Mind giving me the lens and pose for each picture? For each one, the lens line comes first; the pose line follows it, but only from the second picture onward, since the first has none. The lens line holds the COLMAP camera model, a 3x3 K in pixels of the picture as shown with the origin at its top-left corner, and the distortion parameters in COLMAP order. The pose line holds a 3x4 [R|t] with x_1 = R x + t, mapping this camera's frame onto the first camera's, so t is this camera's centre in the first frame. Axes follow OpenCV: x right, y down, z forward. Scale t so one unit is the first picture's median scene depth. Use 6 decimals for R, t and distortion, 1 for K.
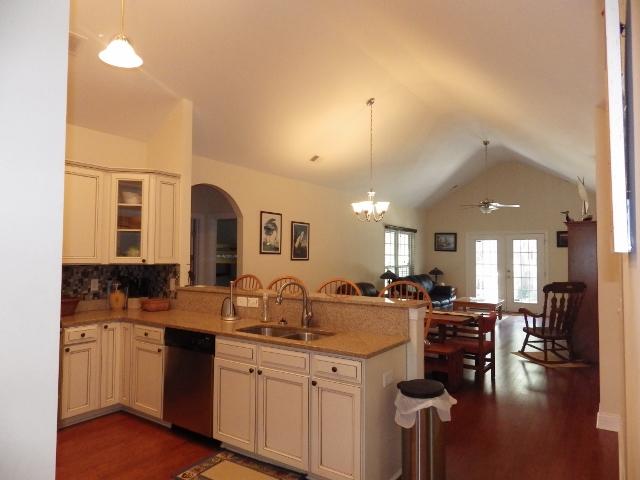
lens RADIAL K [[426.2, 0, 321.8], [0, 426.2, 237.7], [0, 0, 1]] dist [0.009856, -0.011316]
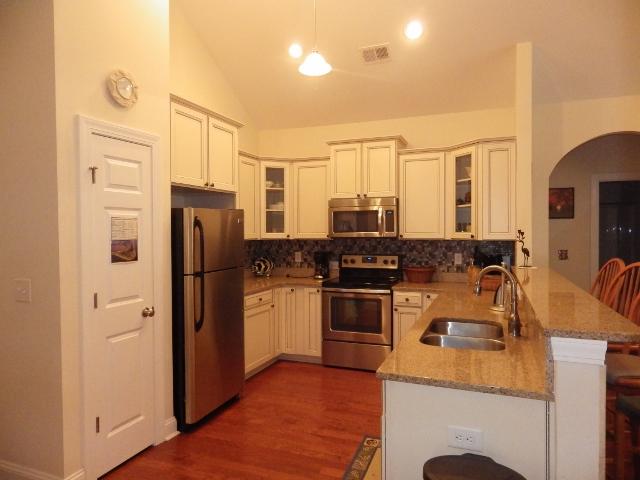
lens RADIAL K [[426.2, 0, 325.0], [0, 426.2, 239.6], [0, 0, 1]] dist [0.009856, -0.011316]
pose [[0.222530, 0.012177, -0.974850, 0.430415], [0.046427, 0.998655, 0.023073, 0.022389], [0.973820, -0.050394, 0.221666, 0.439072]]
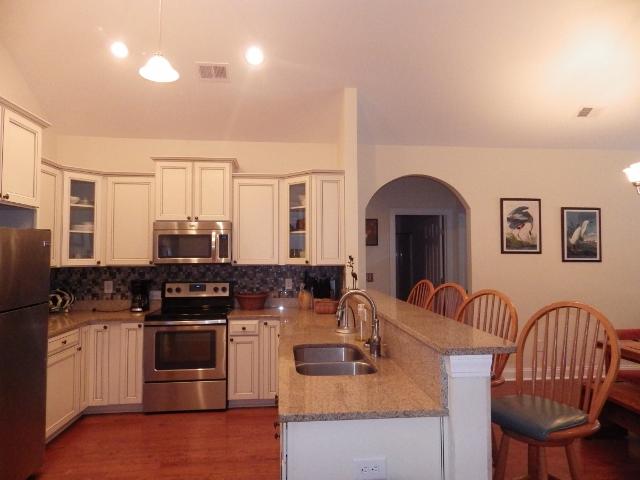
lens RADIAL K [[426.2, 0, 322.2], [0, 426.2, 238.6], [0, 0, 1]] dist [0.009856, -0.011316]
pose [[0.639471, -0.038891, -0.767831, 0.358592], [0.039015, 0.999074, -0.018111, 0.017758], [0.767825, -0.018375, 0.640397, 0.370183]]
